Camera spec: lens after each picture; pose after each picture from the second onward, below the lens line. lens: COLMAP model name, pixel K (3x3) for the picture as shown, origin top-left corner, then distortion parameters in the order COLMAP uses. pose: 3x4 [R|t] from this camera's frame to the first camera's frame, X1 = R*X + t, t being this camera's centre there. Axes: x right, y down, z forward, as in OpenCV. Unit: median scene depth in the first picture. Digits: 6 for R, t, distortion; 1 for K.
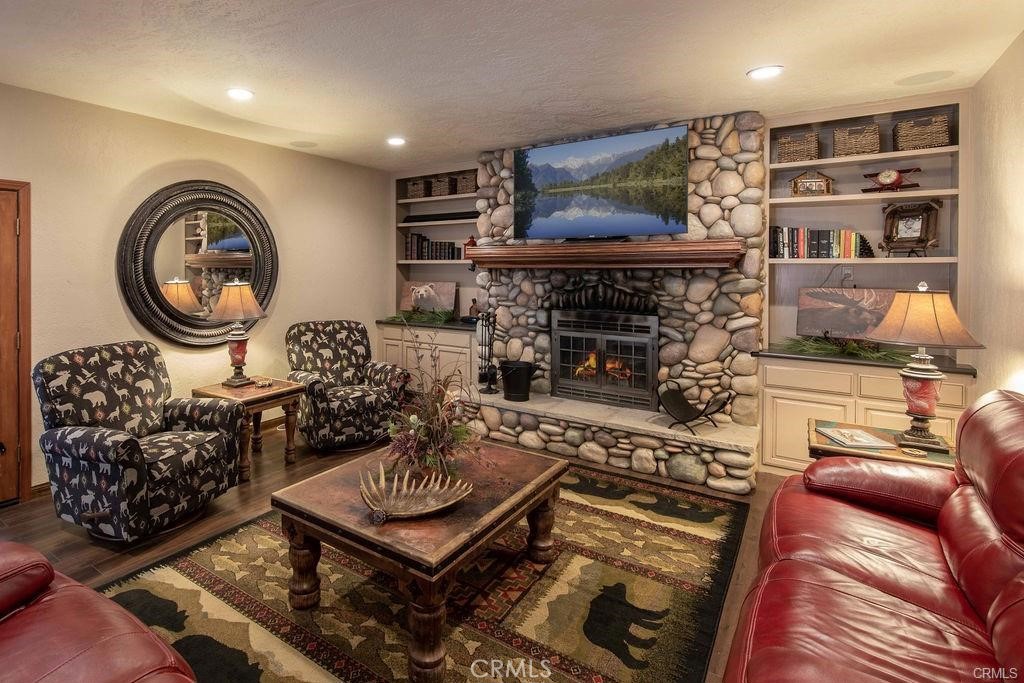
lens RADIAL K [[503.3, 0, 435.1], [0, 503.3, 277.1], [0, 0, 1]] dist [0.000447, -0.001071]
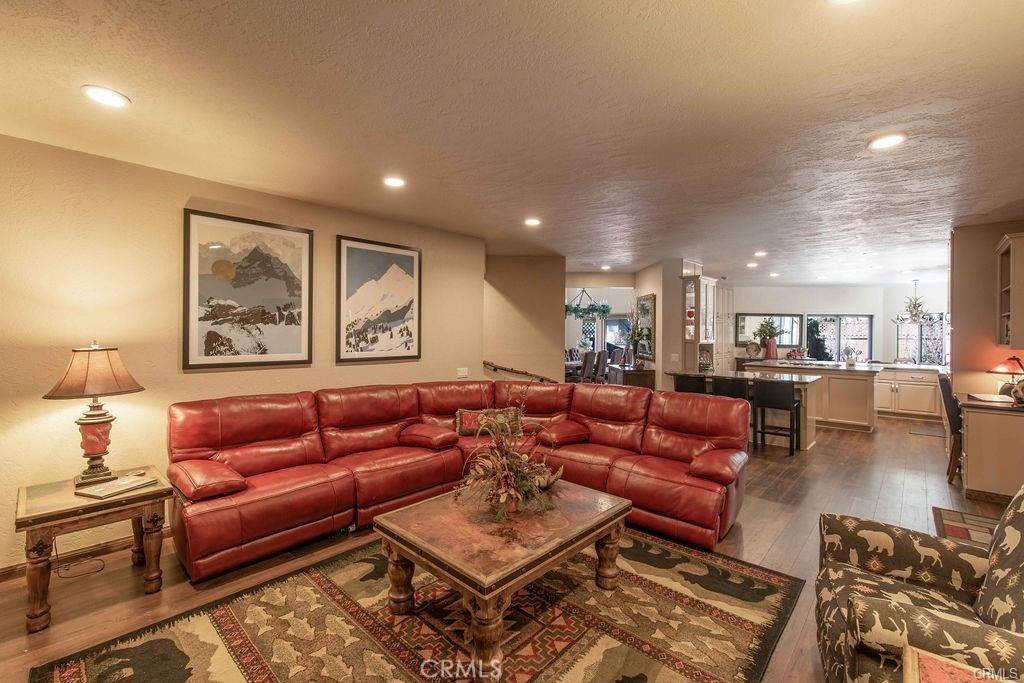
lens RADIAL K [[440.1, 0, 515.8], [0, 440.1, 333.7], [0, 0, 1]] dist [-0.000644, -0.000698]
pose [[-0.993806, -0.006445, 0.110939, -0.087954], [-0.004596, 0.999846, 0.016913, -0.021047], [-0.111031, 0.016299, -0.993683, 1.308676]]
